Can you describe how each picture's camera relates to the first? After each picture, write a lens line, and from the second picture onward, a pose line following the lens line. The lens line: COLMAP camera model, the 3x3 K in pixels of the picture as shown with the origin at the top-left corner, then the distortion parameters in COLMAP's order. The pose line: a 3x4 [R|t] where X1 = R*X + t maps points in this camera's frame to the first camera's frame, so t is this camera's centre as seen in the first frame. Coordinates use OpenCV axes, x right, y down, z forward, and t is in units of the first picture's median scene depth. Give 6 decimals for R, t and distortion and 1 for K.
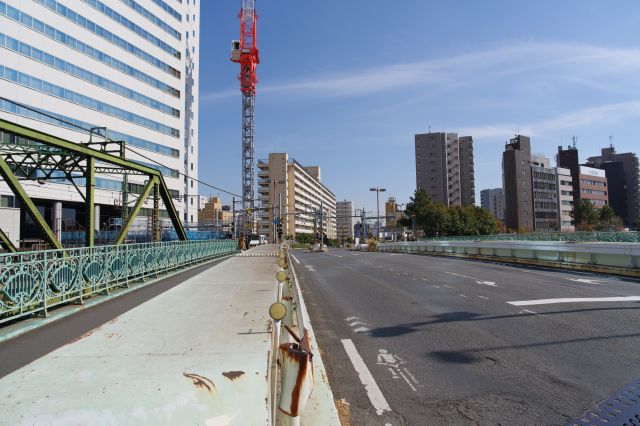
lens RADIAL K [[452.5, 0, 320.0], [0, 452.5, 213.0], [0, 0, 1]] dist [-0.099778, 0.047847]
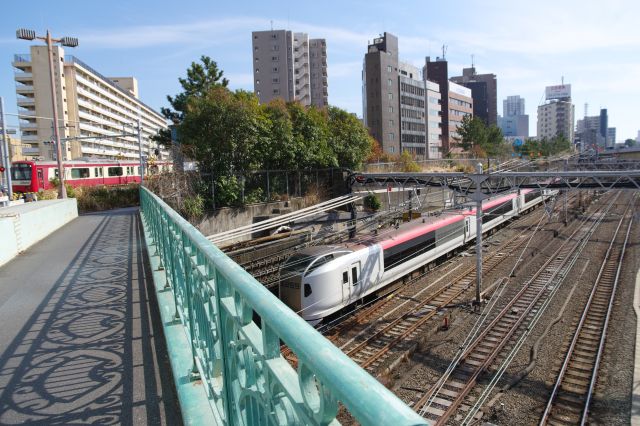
lens RADIAL K [[460.0, 0, 320.0], [0, 460.0, 213.0], [0, 0, 1]] dist [-0.095763, 0.060777]
pose [[0.950449, -0.046636, 0.307363, 0.077273], [-0.001345, 0.988058, 0.154077, 0.009218], [-0.310878, -0.146856, 0.939036, 0.224303]]
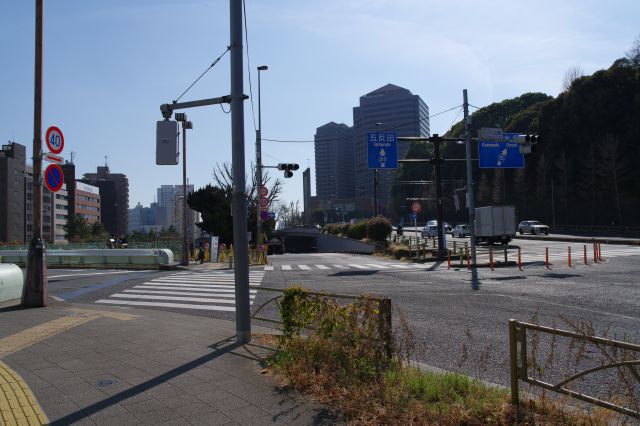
lens RADIAL K [[460.0, 0, 320.0], [0, 460.0, 213.0], [0, 0, 1]] dist [-0.095763, 0.060777]
pose [[0.509592, 0.050314, 0.858944, -0.016879], [-0.024175, 0.998732, -0.044160, -0.000691], [-0.860077, 0.001739, 0.510162, -0.028227]]
